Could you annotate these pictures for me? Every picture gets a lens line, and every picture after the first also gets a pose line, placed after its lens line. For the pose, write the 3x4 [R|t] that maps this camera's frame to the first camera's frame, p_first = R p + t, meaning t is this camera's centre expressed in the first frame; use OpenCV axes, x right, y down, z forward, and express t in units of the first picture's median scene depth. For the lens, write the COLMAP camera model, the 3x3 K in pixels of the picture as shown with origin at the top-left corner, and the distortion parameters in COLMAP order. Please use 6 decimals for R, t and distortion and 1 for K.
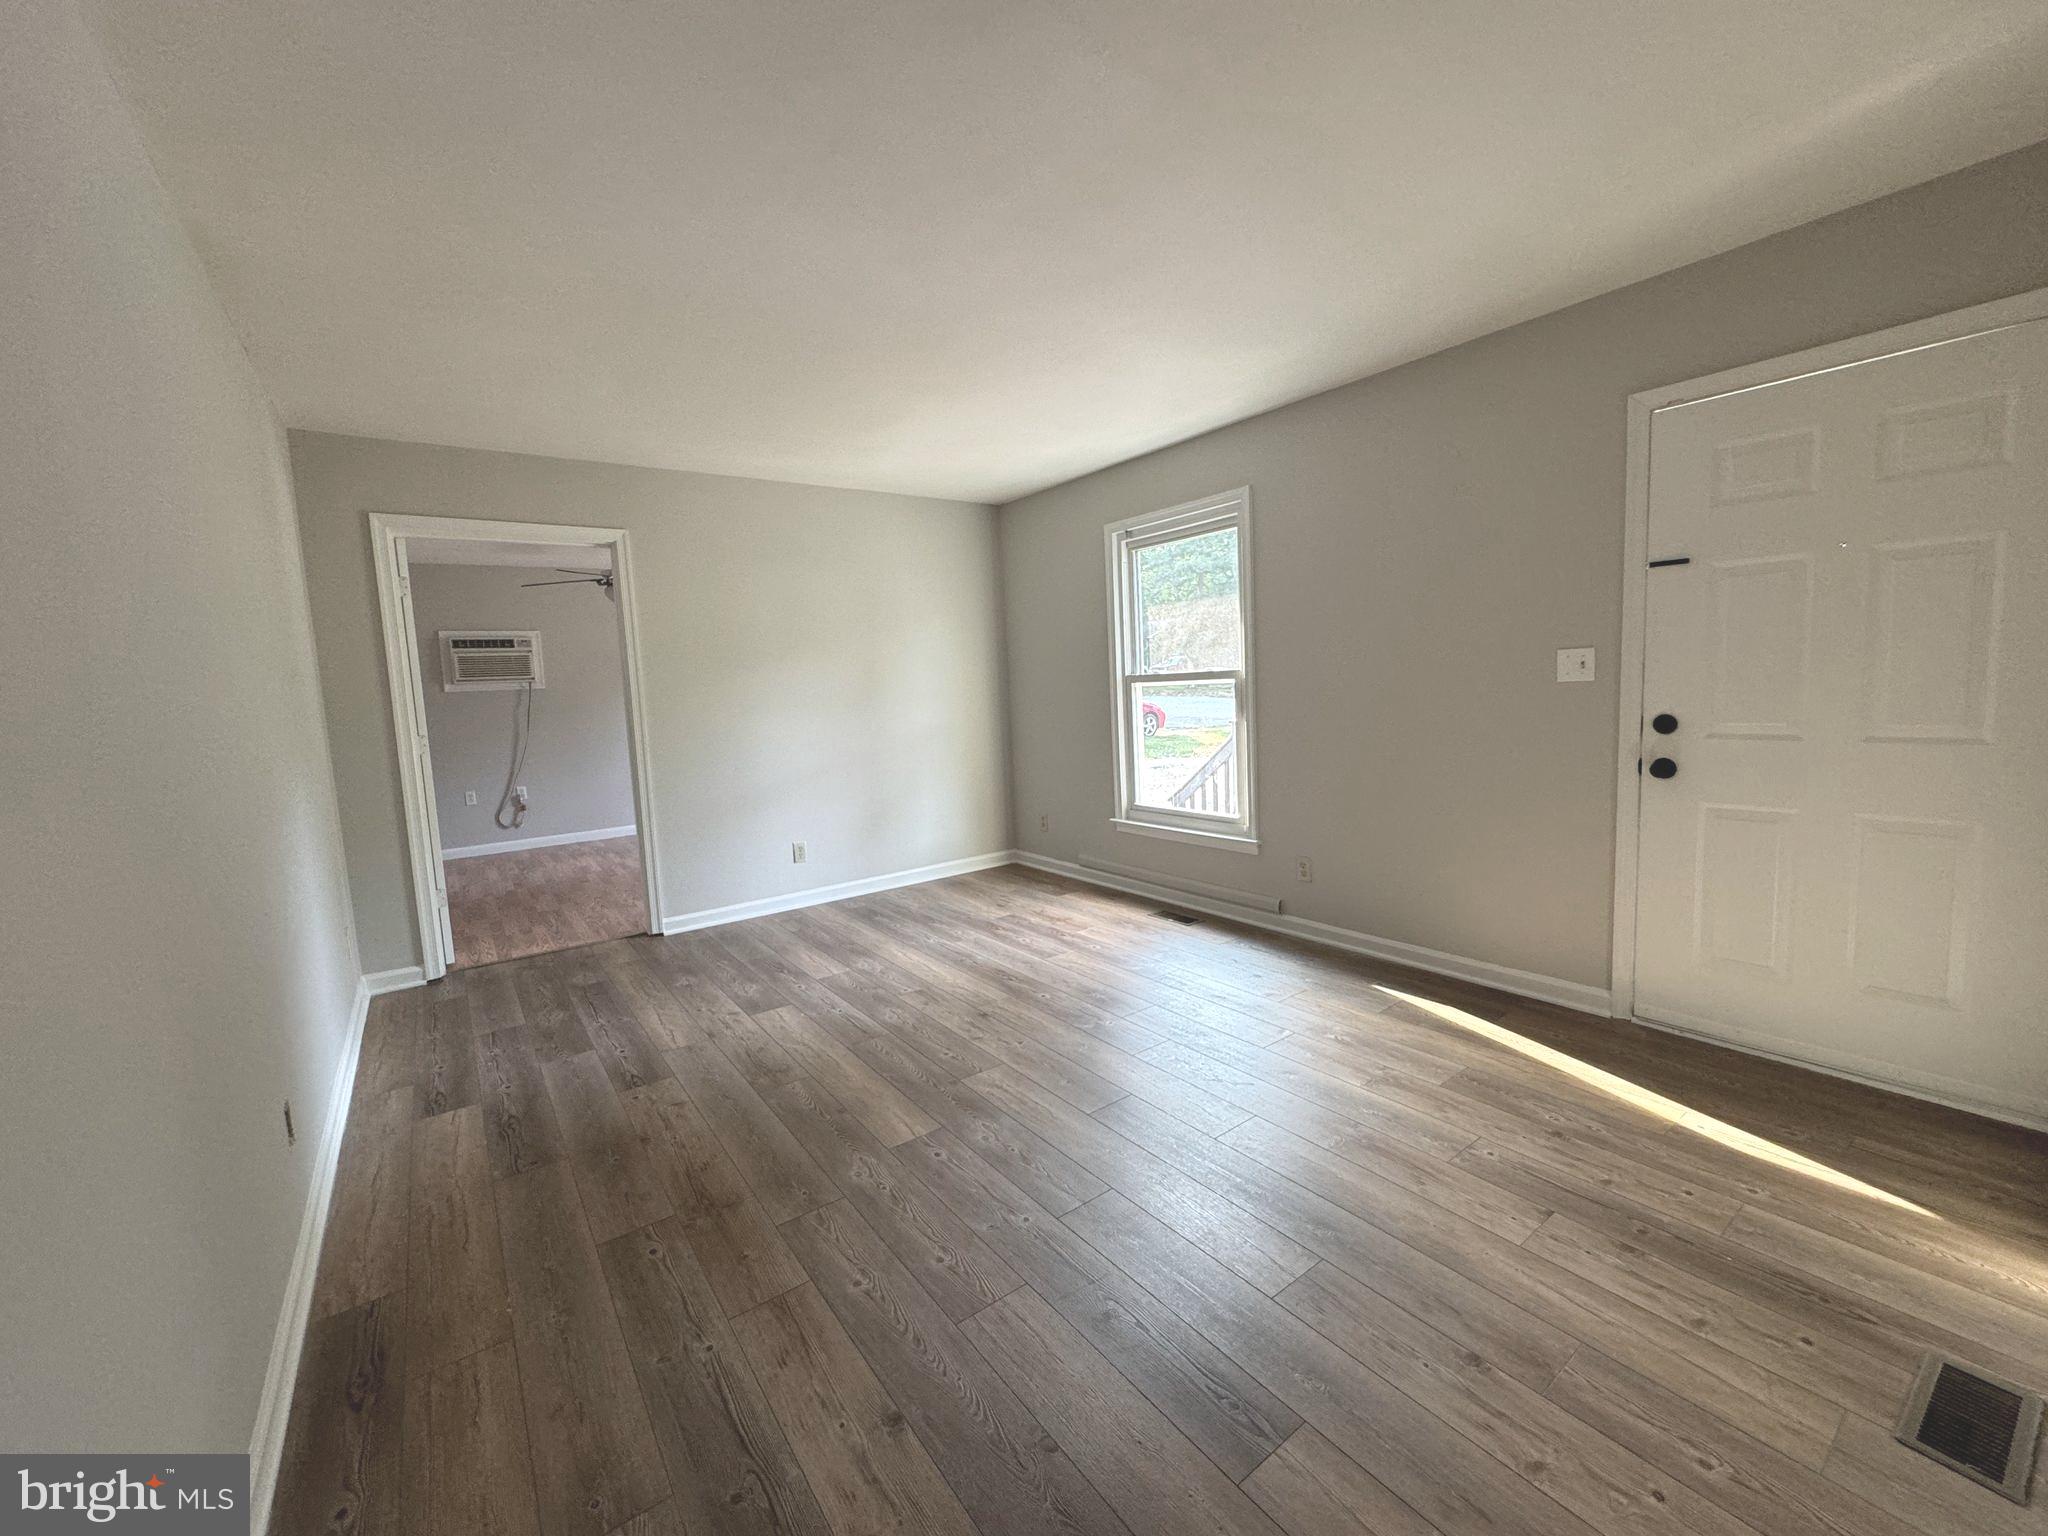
lens RADIAL K [[821.0, 0, 1022.9], [0, 821.0, 769.5], [0, 0, 1]] dist [-0.000185, 0.000417]
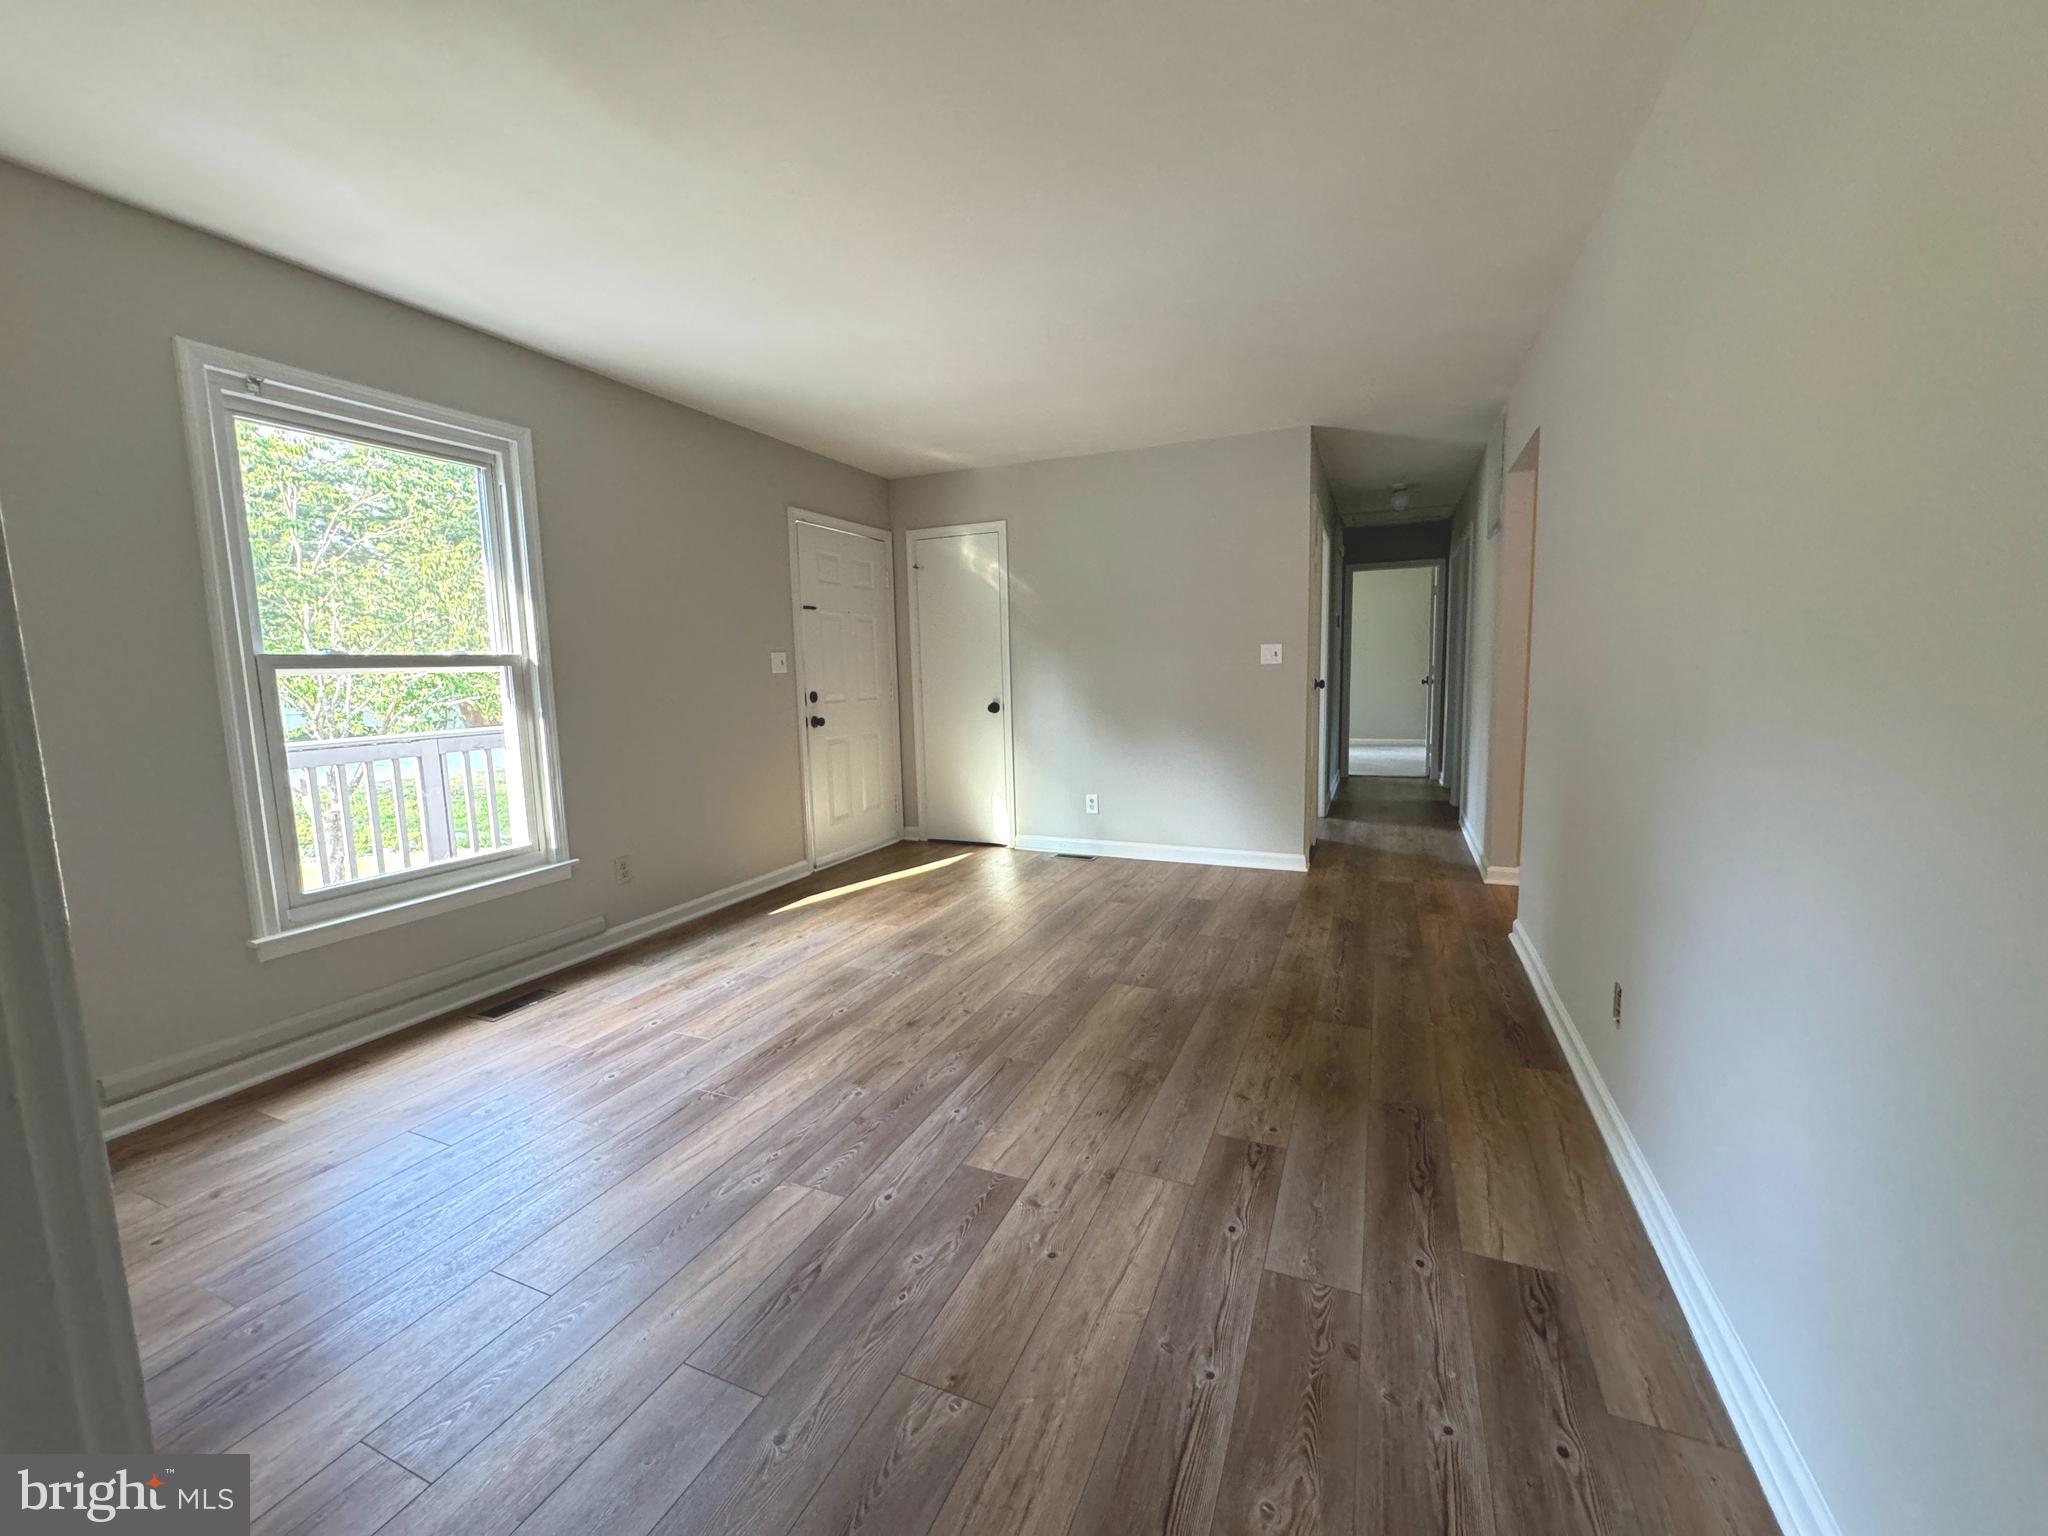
lens RADIAL K [[821.0, 0, 1021.2], [0, 821.0, 771.3], [0, 0, 1]] dist [-0.000185, 0.000417]
pose [[-0.504081, -0.050081, 0.862203, -0.984002], [0.140397, 0.980286, 0.139023, -0.080362], [-0.852168, 0.191130, -0.487113, 1.480683]]
